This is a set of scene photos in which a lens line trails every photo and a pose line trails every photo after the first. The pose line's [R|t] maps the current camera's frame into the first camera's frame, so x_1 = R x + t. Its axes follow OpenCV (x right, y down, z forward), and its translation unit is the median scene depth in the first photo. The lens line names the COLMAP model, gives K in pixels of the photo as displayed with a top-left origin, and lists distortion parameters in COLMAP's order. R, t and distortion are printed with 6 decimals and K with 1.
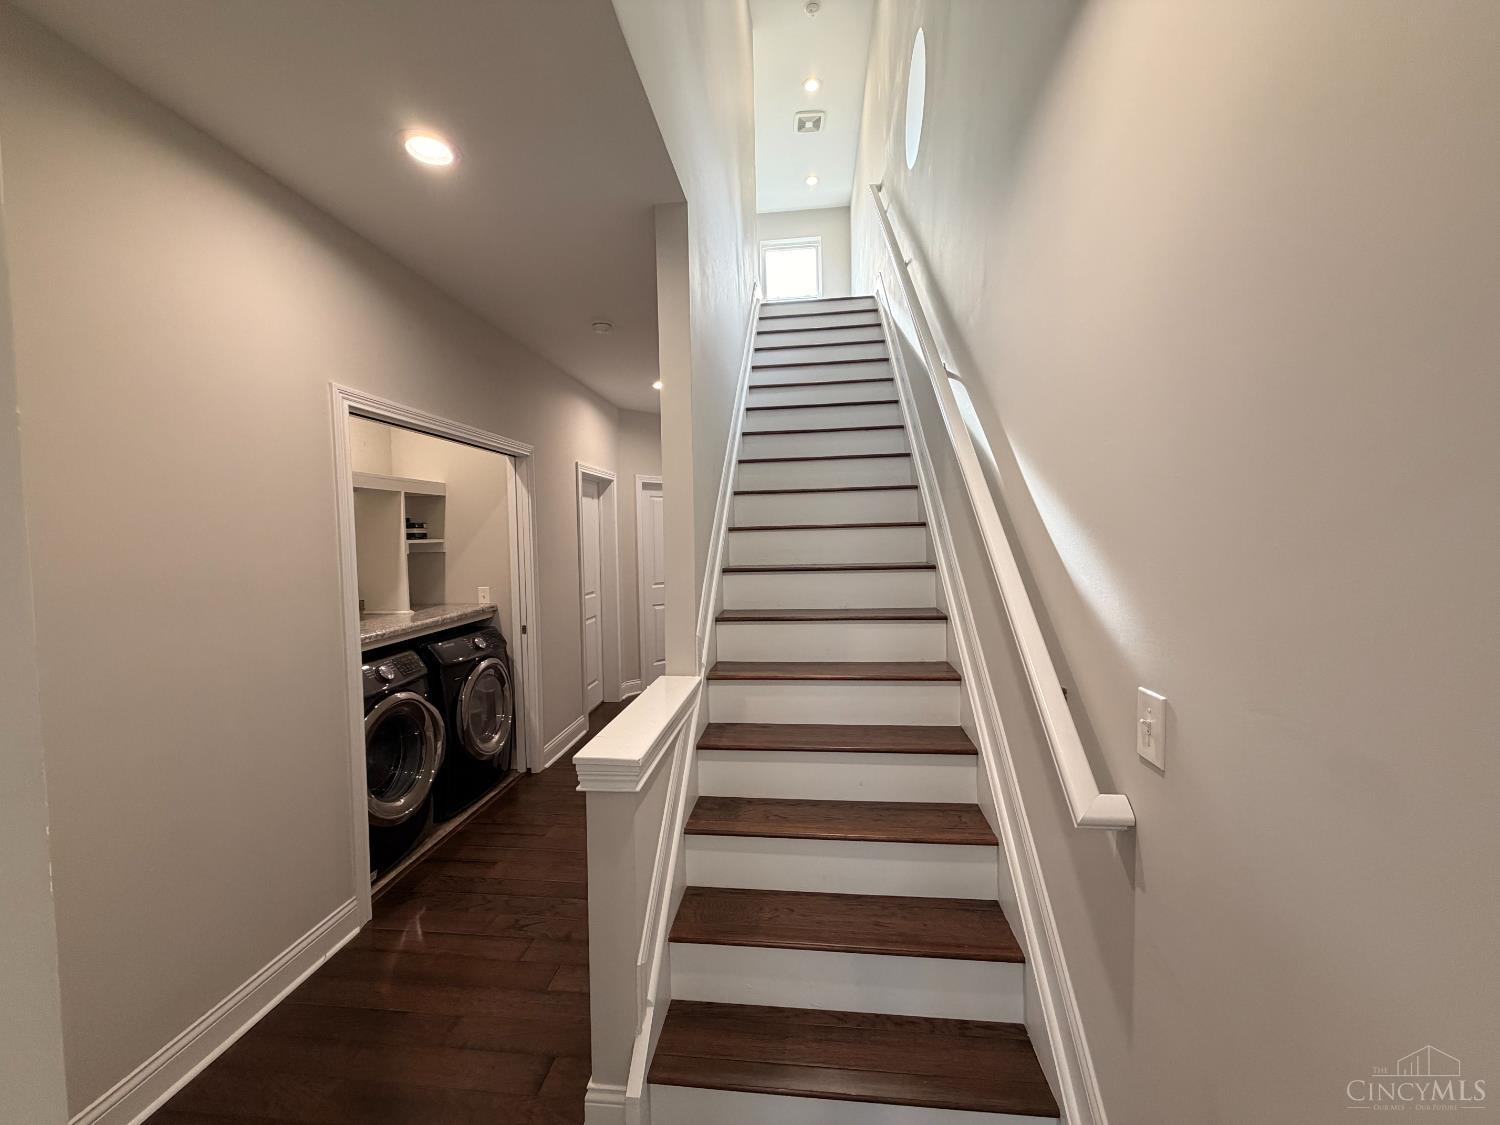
lens RADIAL K [[596.3, 0, 753.2], [0, 596.3, 567.1], [0, 0, 1]] dist [-0.002092, -0.000041]
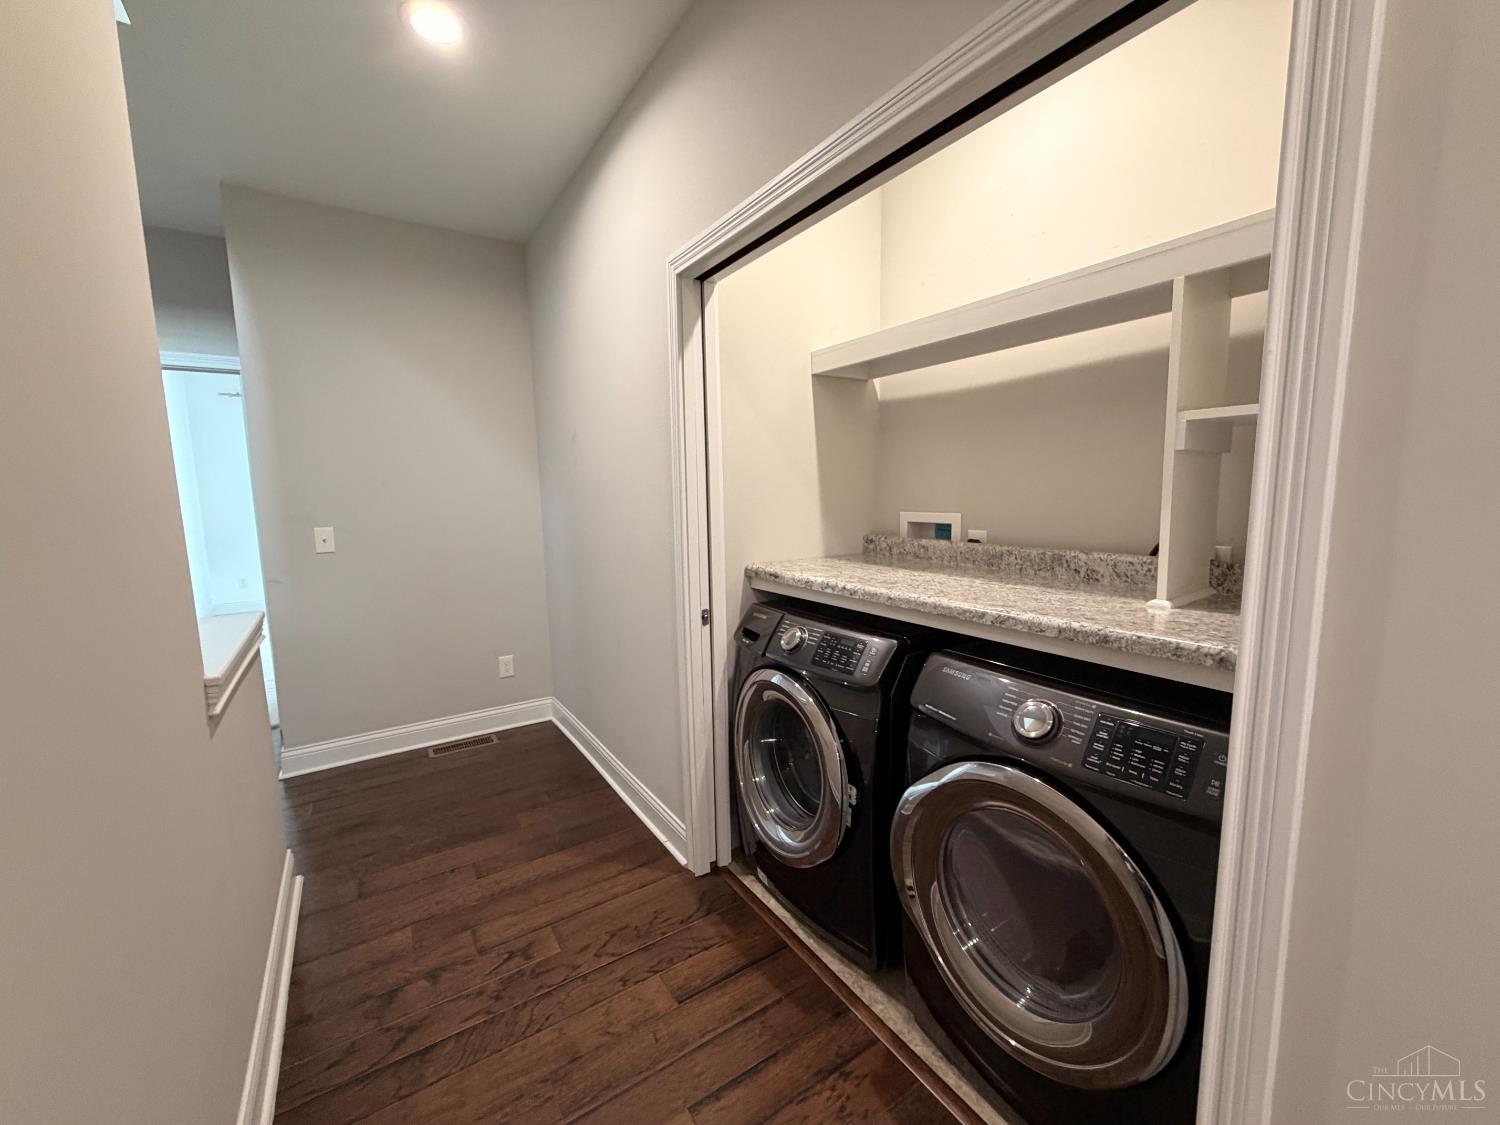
lens RADIAL K [[596.3, 0, 755.5], [0, 596.3, 574.5], [0, 0, 1]] dist [-0.002092, -0.000041]
pose [[-0.778843, 0.111452, -0.617237, -0.130150], [-0.000211, 0.984040, 0.177949, -0.008984], [0.627218, 0.138725, -0.766389, 1.041238]]
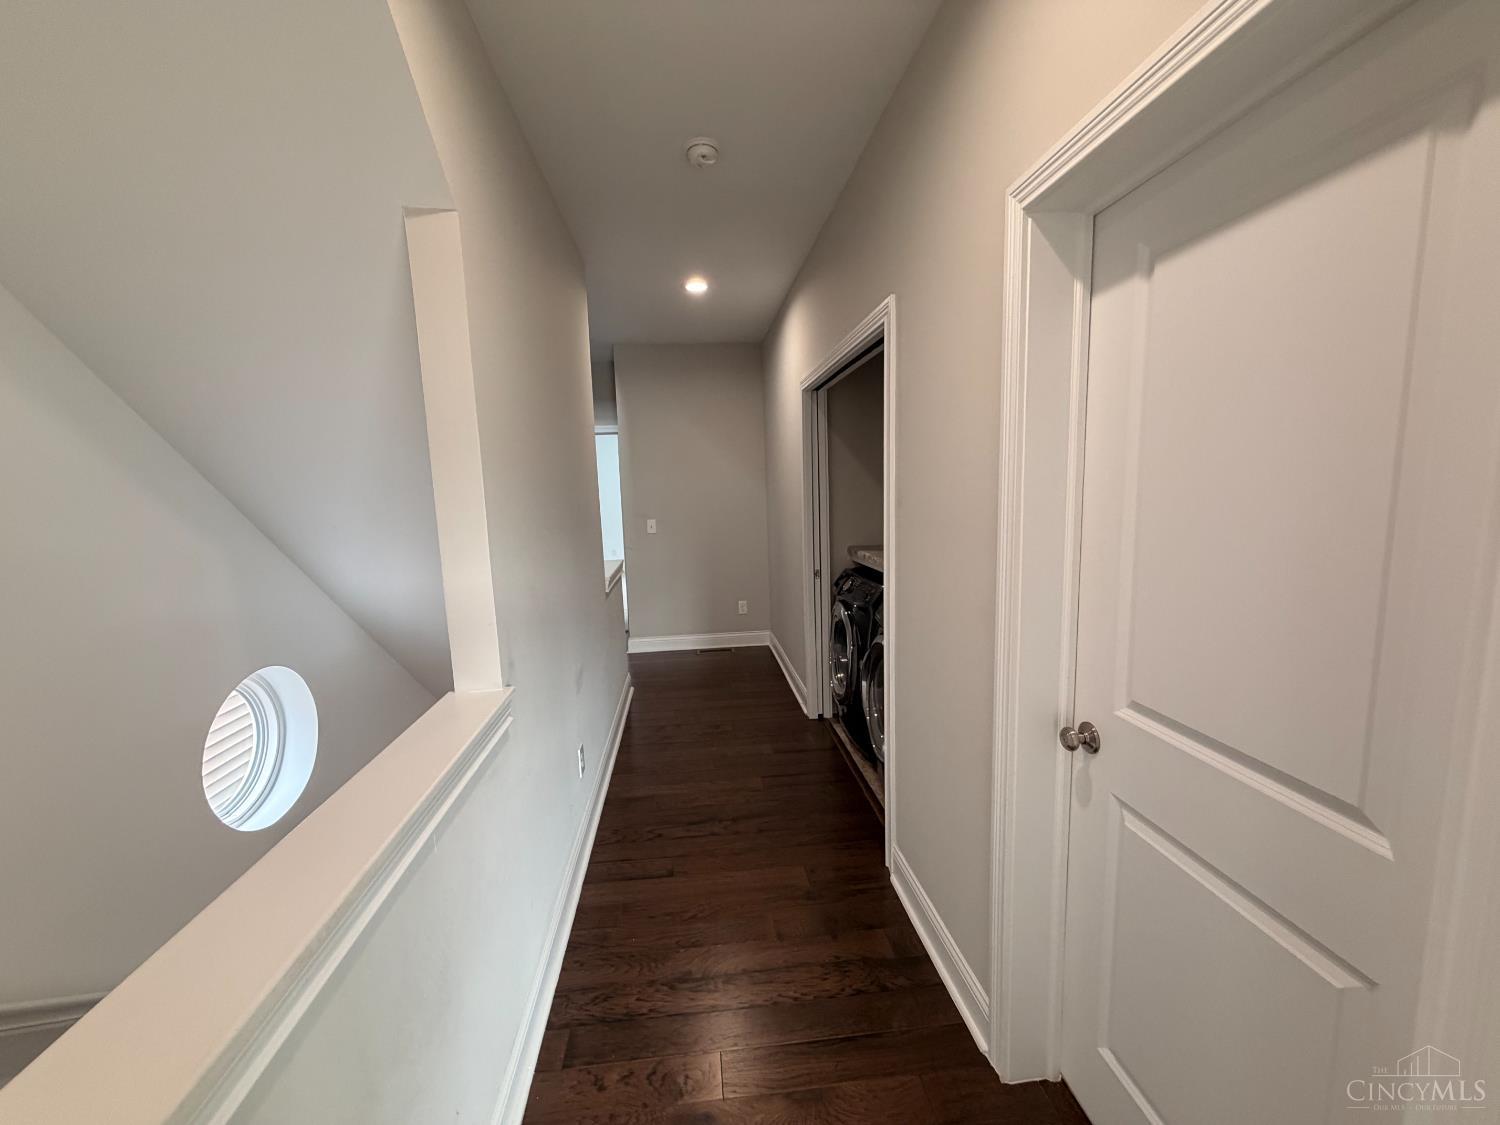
lens RADIAL K [[596.3, 0, 741.1], [0, 596.3, 563.6], [0, 0, 1]] dist [-0.002092, -0.000041]
pose [[-0.982112, 0.078682, -0.171071, -0.138625], [0.048857, 0.983878, 0.172037, -0.063413], [0.181849, 0.160602, -0.970123, 1.521079]]
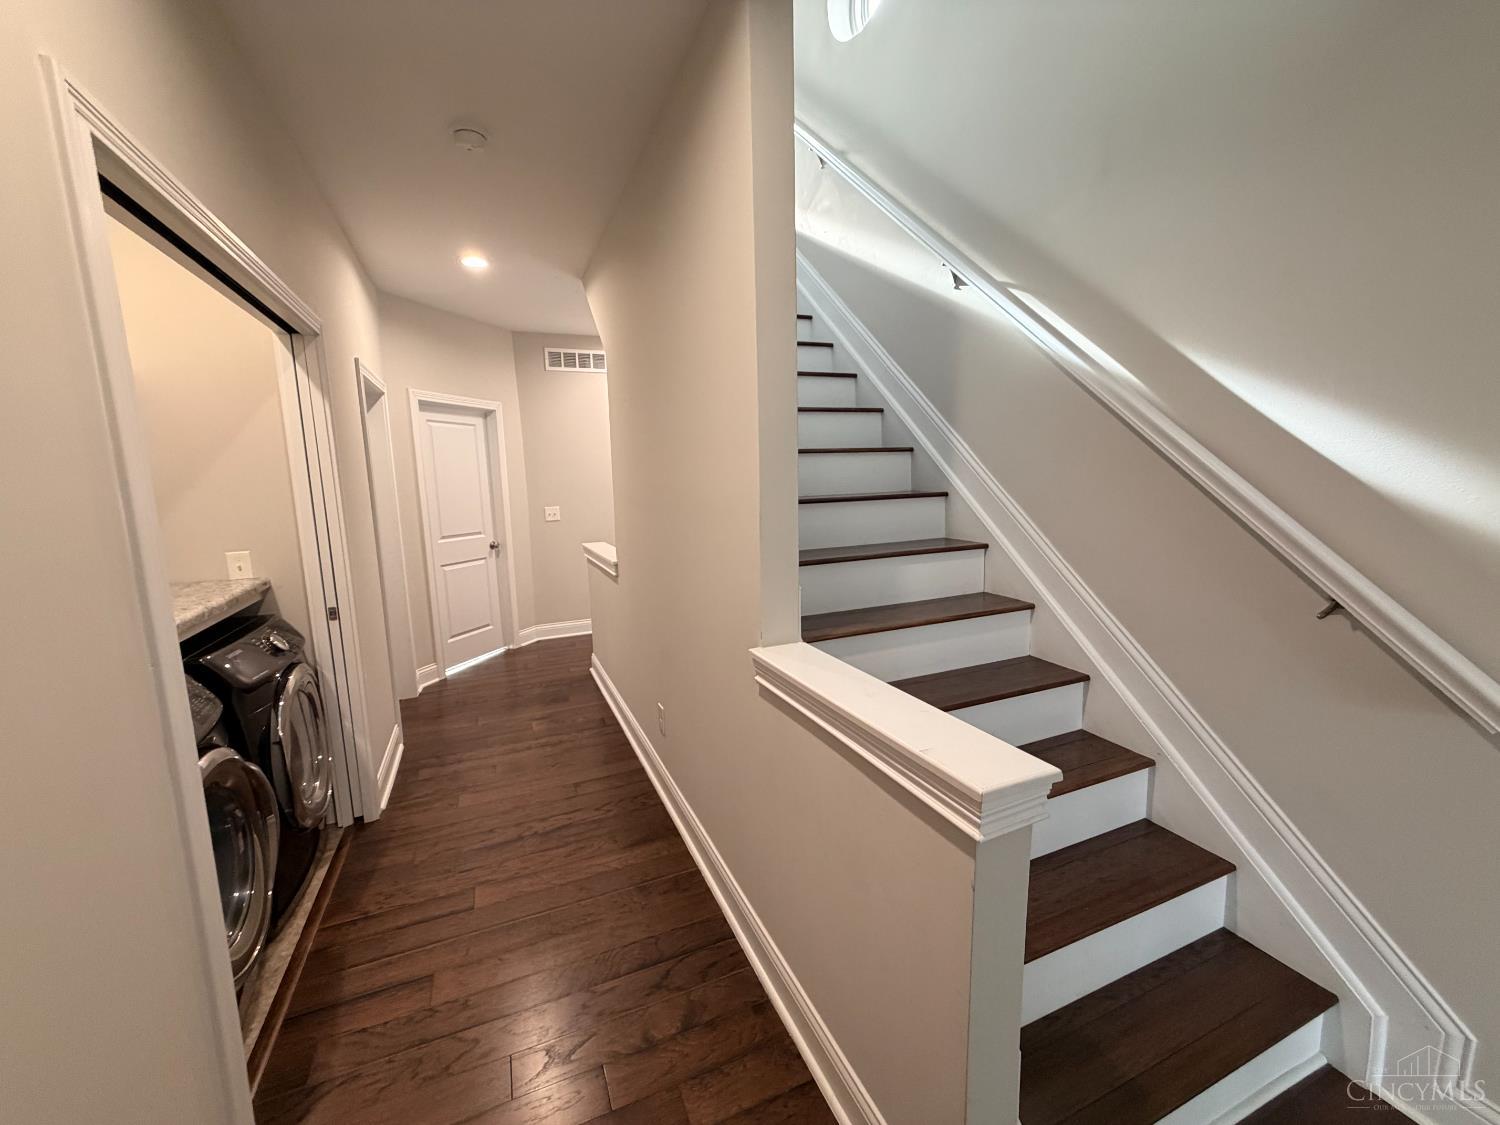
lens RADIAL K [[596.3, 0, 752.6], [0, 596.3, 566.2], [0, 0, 1]] dist [-0.002092, -0.000041]
pose [[0.875661, -0.077553, 0.476658, -0.290483], [0.035479, 0.994685, 0.096659, 0.007953], [-0.481621, -0.067729, 0.873759, 0.224109]]
